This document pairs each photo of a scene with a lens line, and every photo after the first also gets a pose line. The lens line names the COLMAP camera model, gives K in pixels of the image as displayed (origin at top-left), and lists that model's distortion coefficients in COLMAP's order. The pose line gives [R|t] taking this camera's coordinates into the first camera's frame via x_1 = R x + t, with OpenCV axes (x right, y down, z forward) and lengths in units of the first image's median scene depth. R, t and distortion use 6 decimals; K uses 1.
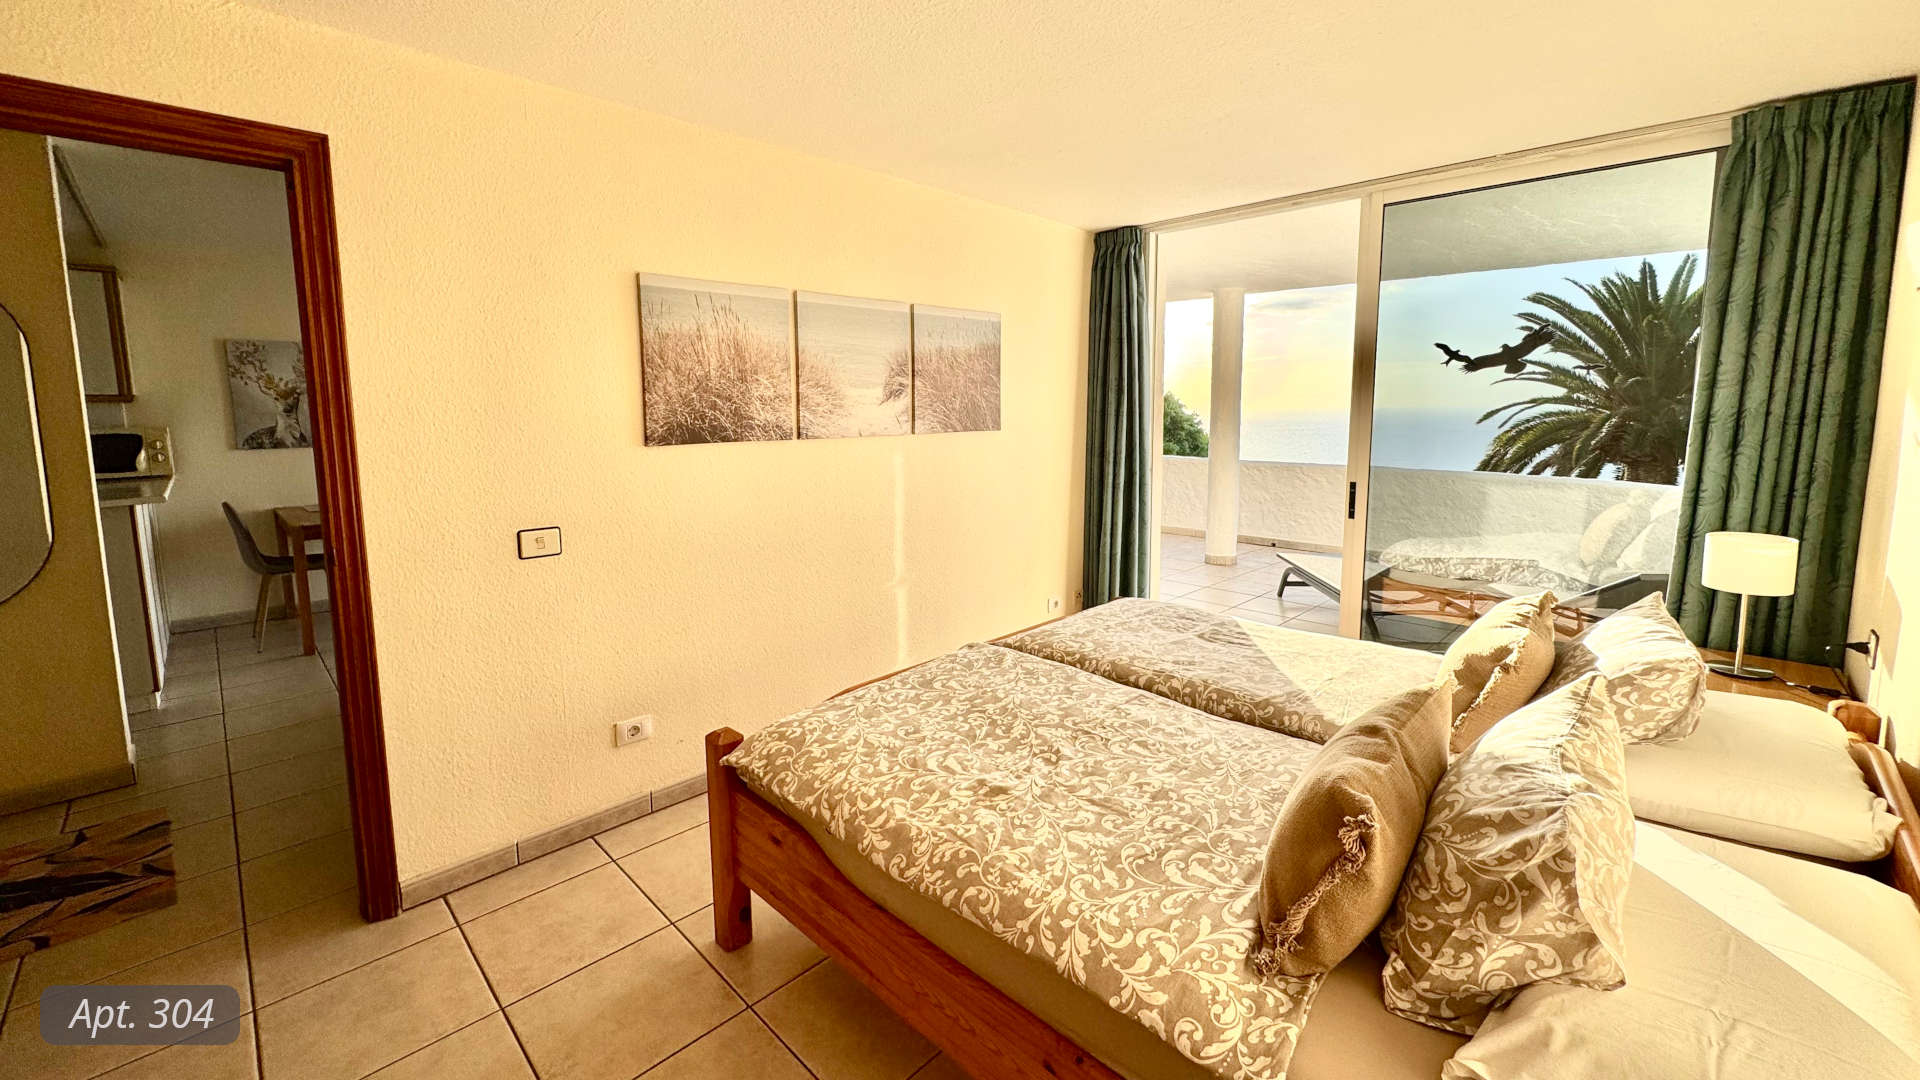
lens RADIAL K [[783.5, 0, 927.8], [0, 783.5, 500.6], [0, 0, 1]] dist [-0.000758, 0.001709]
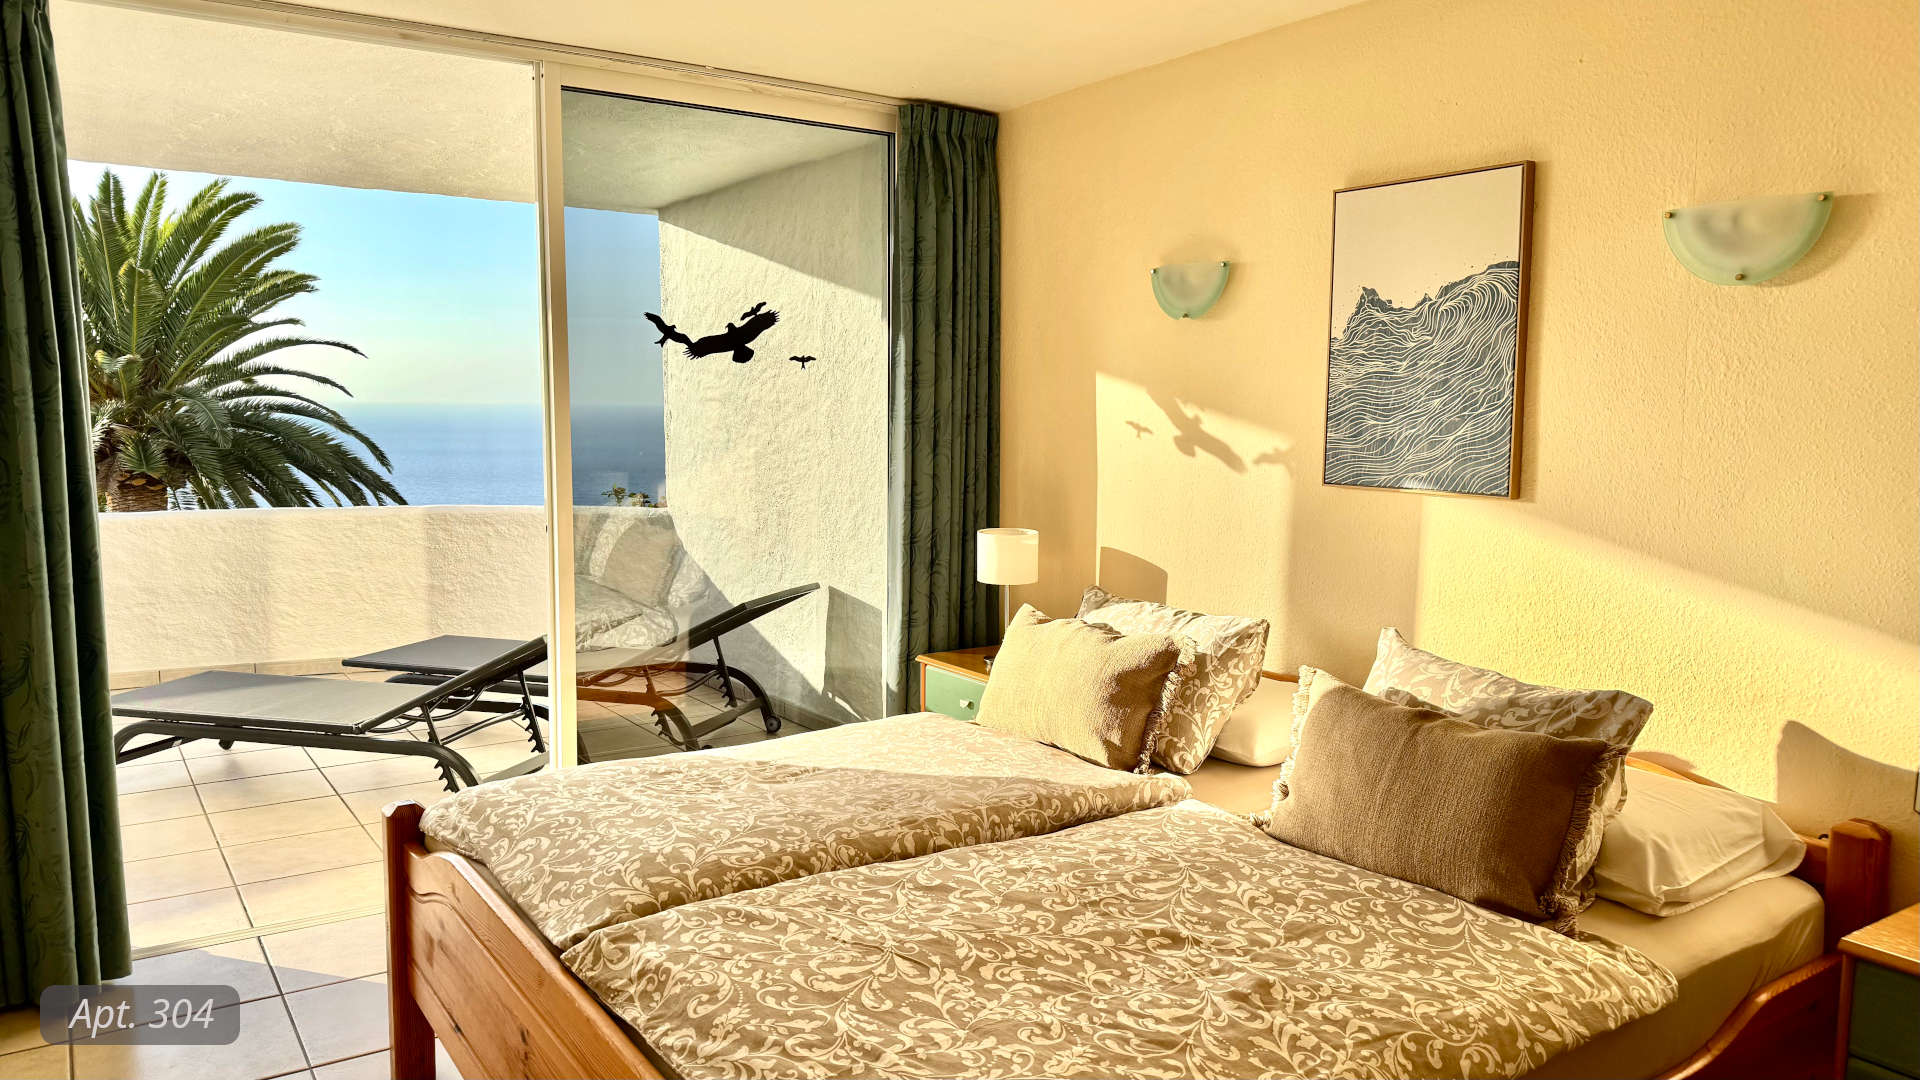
lens RADIAL K [[1367.4, 0, 964.9], [0, 1367.4, 586.3], [0, 0, 1]] dist [0.025046, -0.034439]
pose [[0.153140, -0.132114, 0.979333, -0.876054], [0.111195, 0.987033, 0.115764, -0.110792], [-0.981929, 0.091169, 0.165845, 0.854411]]
